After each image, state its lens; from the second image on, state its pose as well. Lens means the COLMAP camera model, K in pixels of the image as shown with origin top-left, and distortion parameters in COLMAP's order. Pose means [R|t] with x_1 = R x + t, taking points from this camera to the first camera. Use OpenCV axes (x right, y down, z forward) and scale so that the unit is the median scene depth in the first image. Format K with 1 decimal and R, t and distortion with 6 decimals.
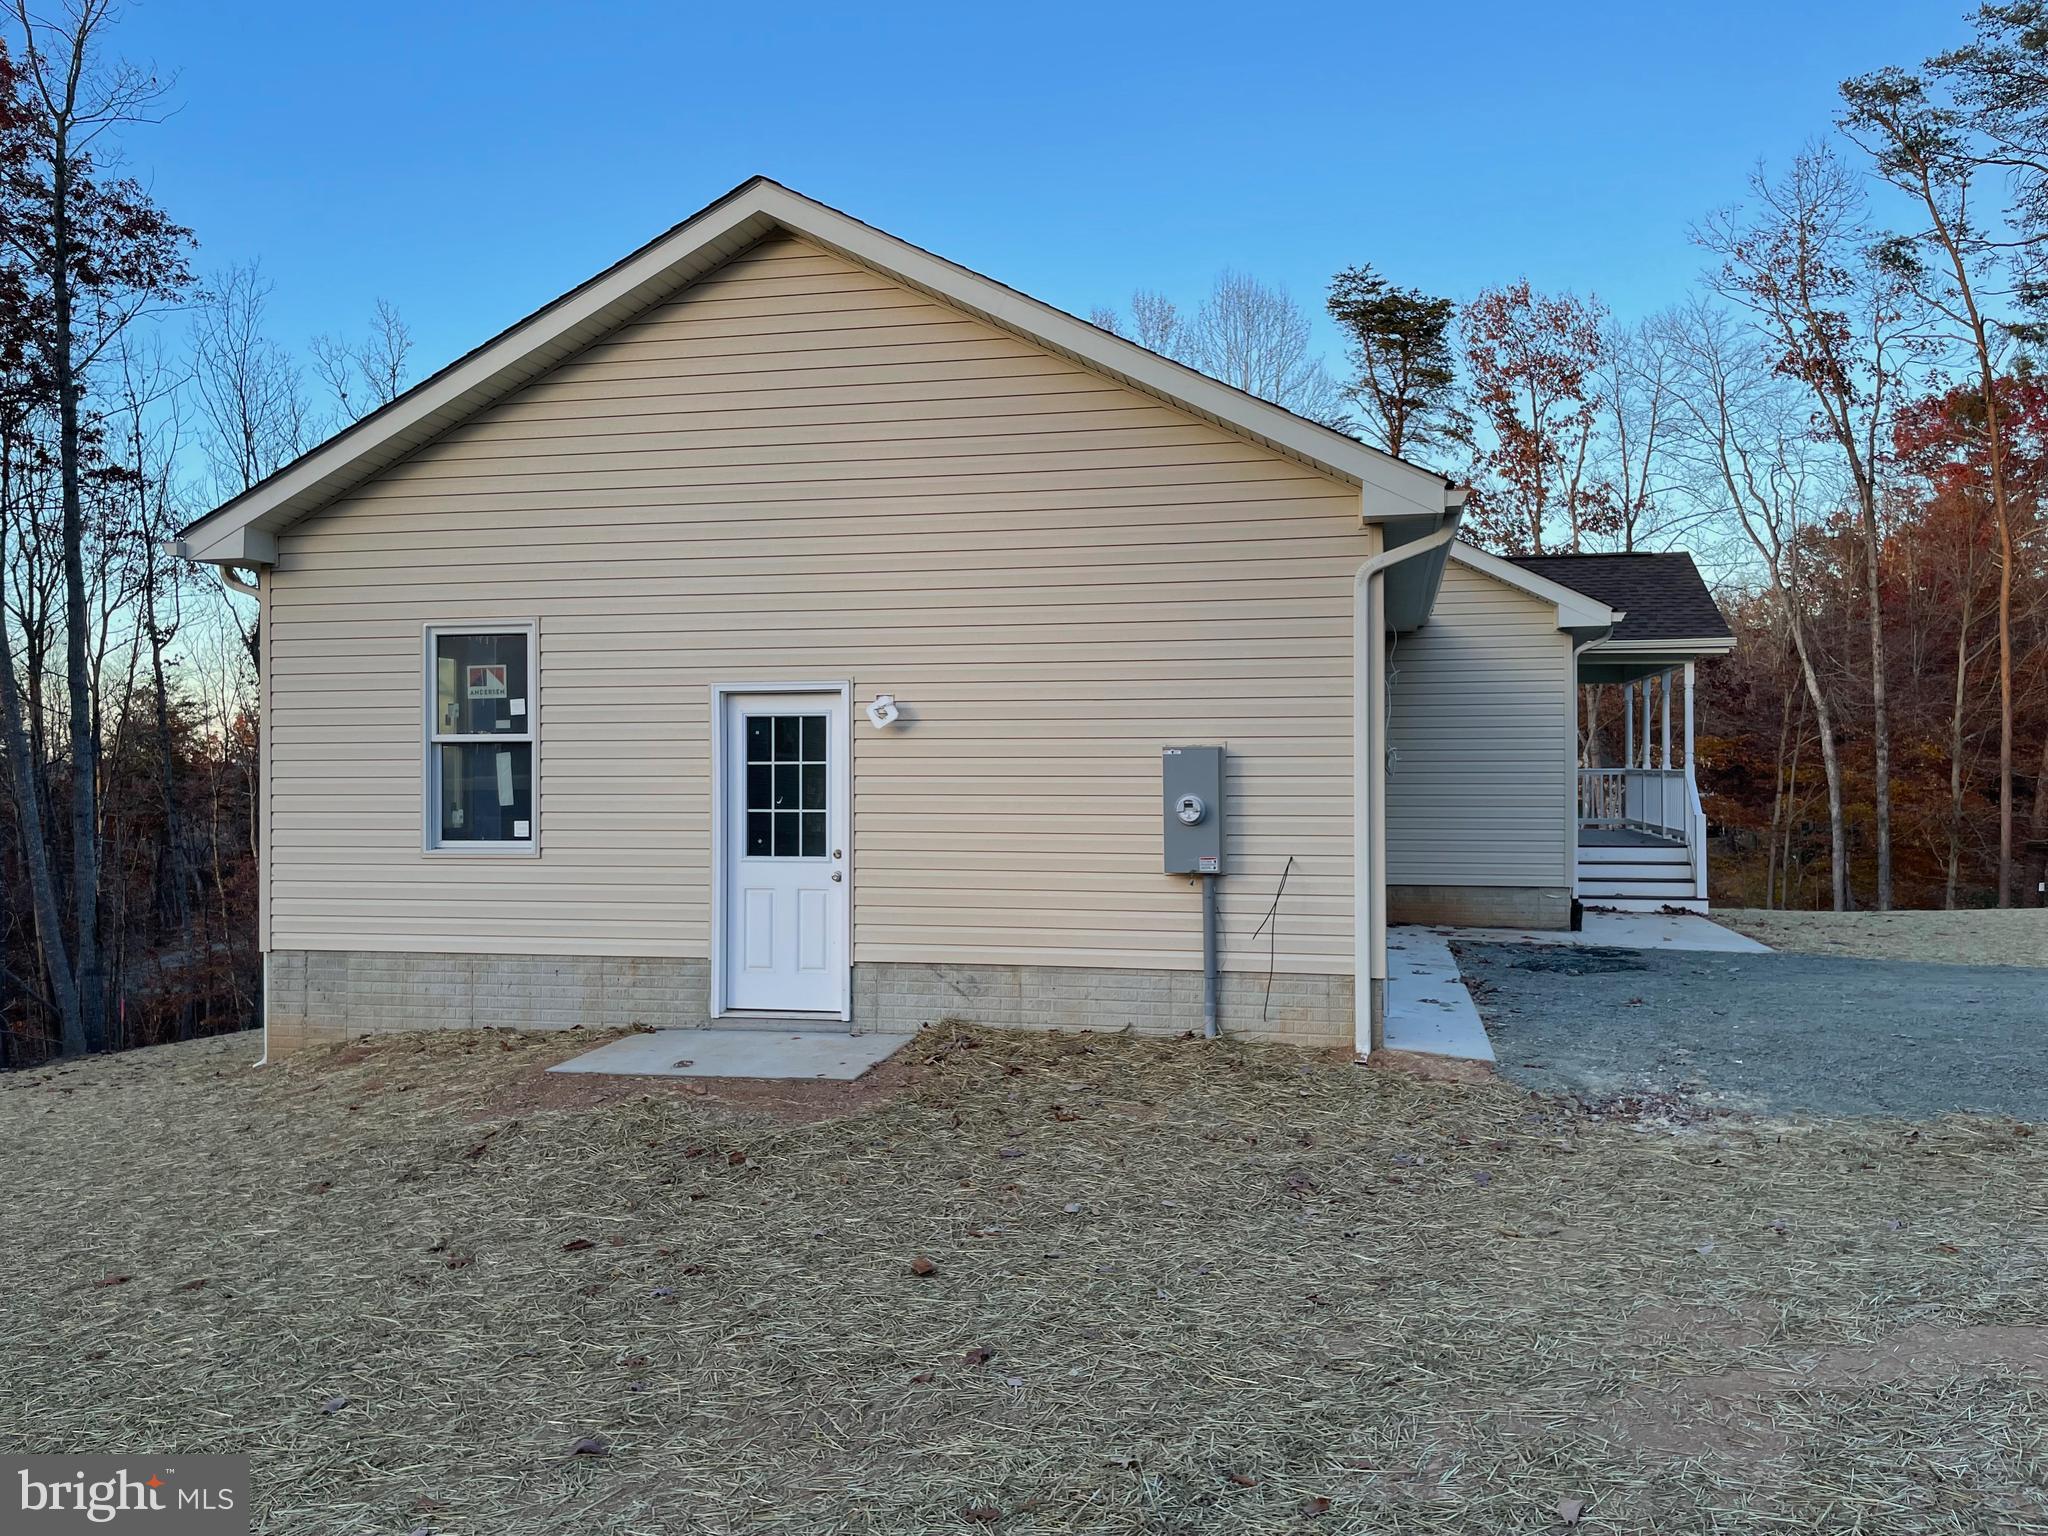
lens RADIAL K [[1515.7, 0, 1024.5], [0, 1515.7, 771.0], [0, 0, 1]] dist [0.055888, -0.005842]
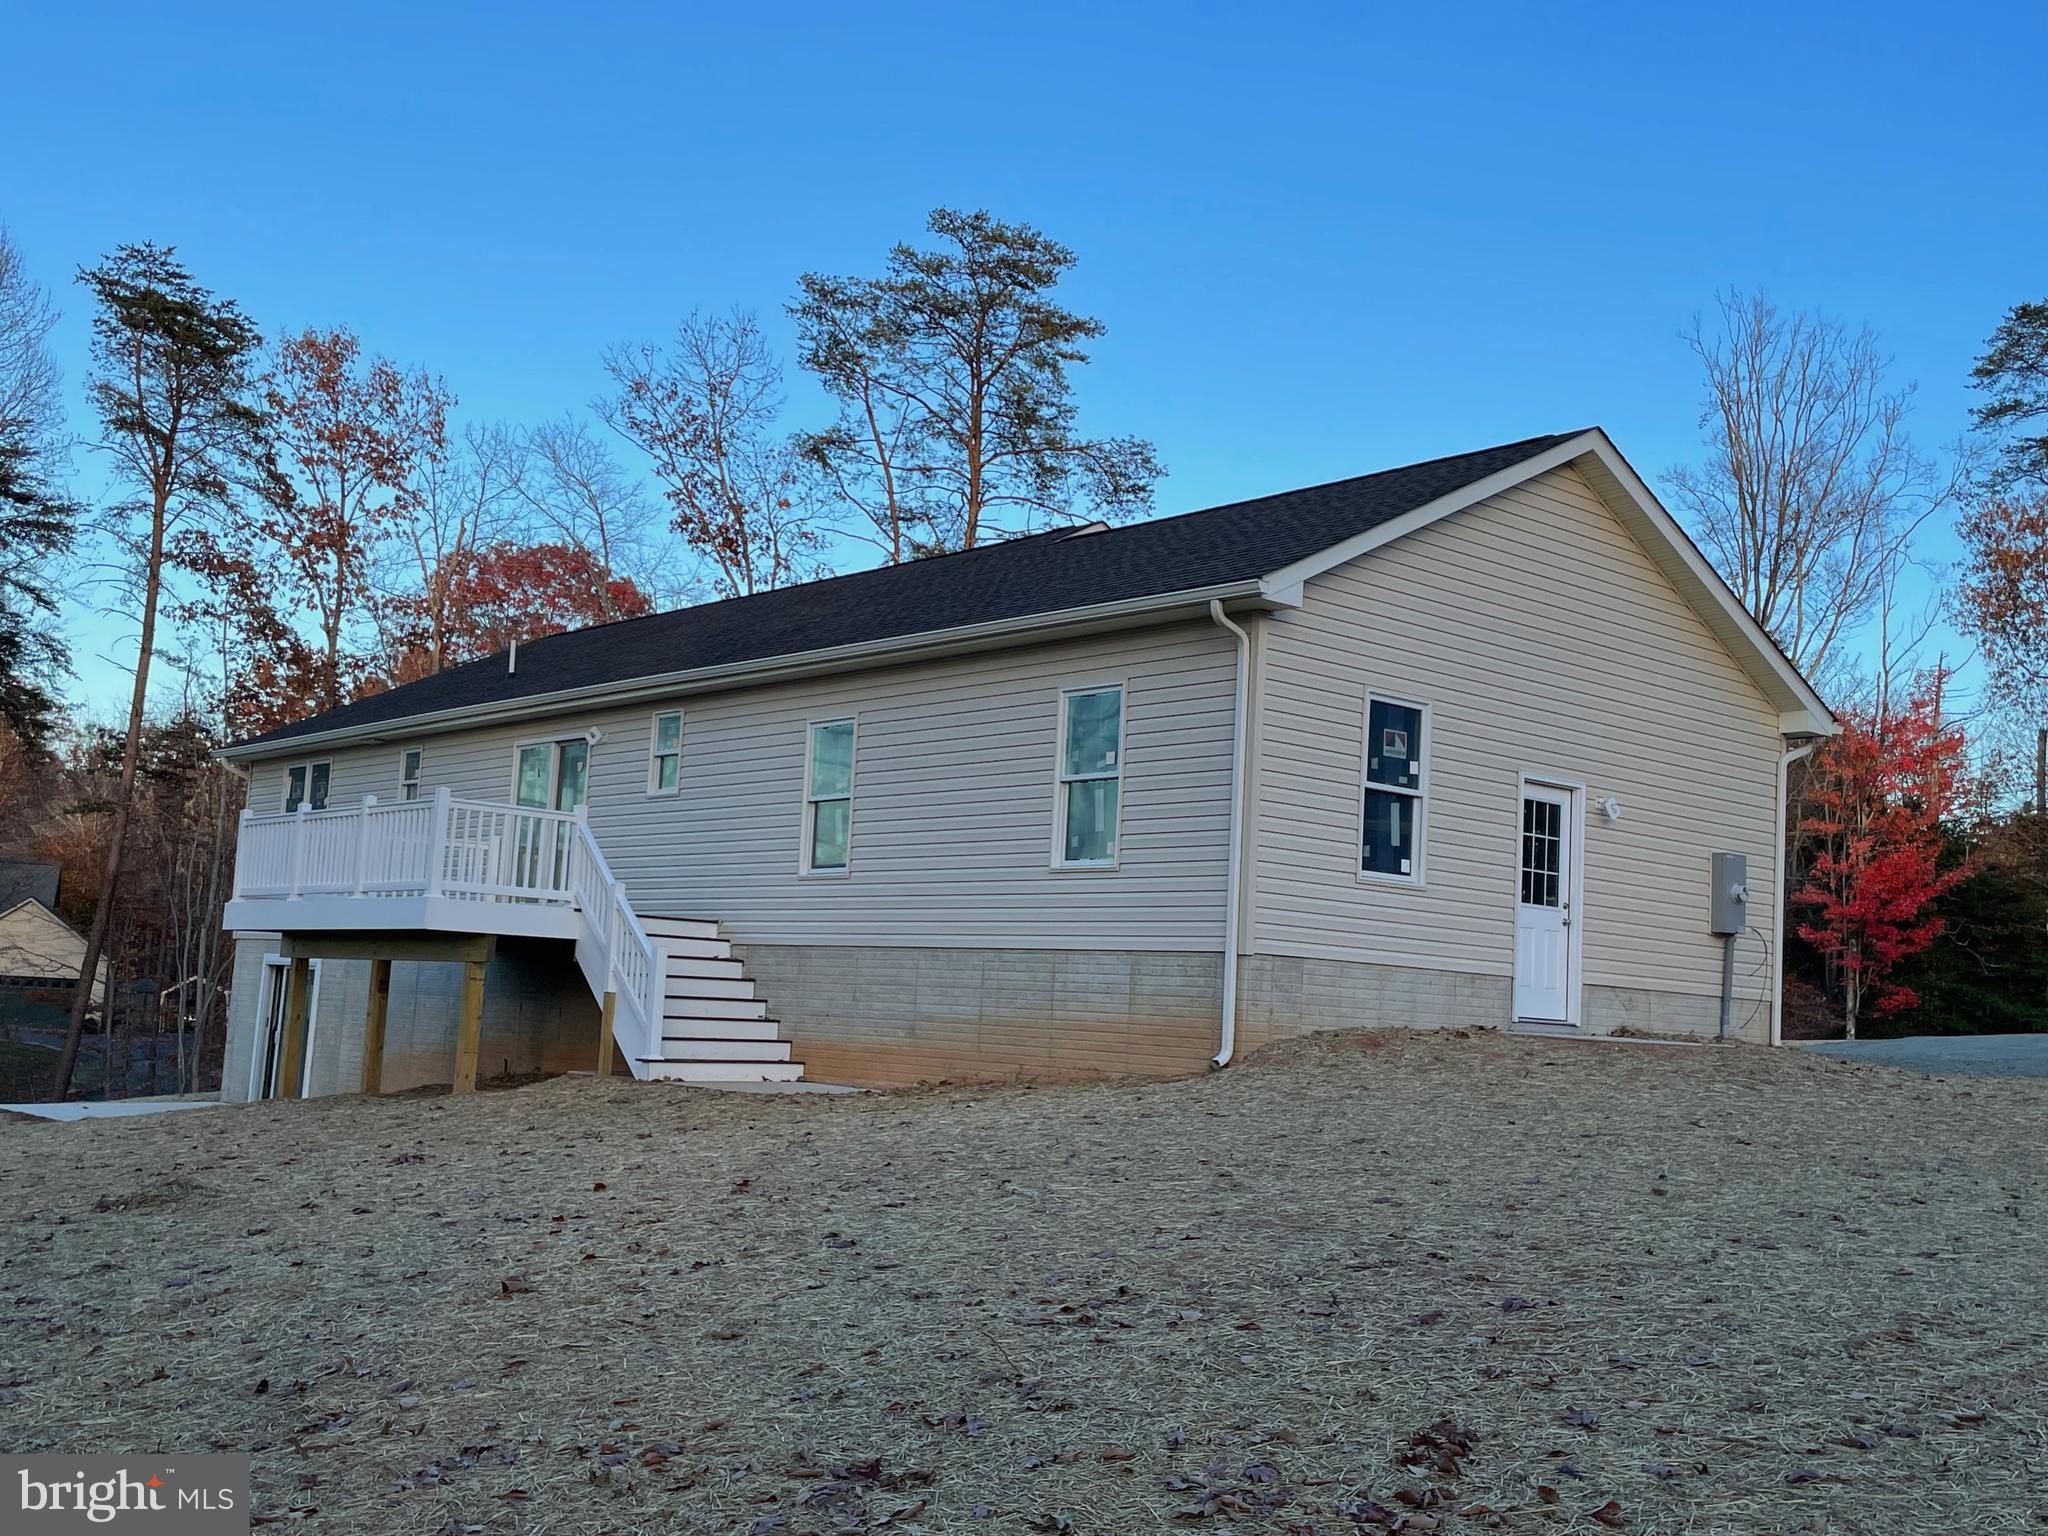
lens RADIAL K [[2117.8, 0, 1025.2], [0, 2117.8, 765.2], [0, 0, 1]] dist [0.022987, 0.000000]
pose [[0.609232, 0.133604, 0.781657, -1.875332], [-0.055291, 0.990463, -0.126200, 0.191206], [-0.791062, 0.033666, 0.610808, 0.198670]]
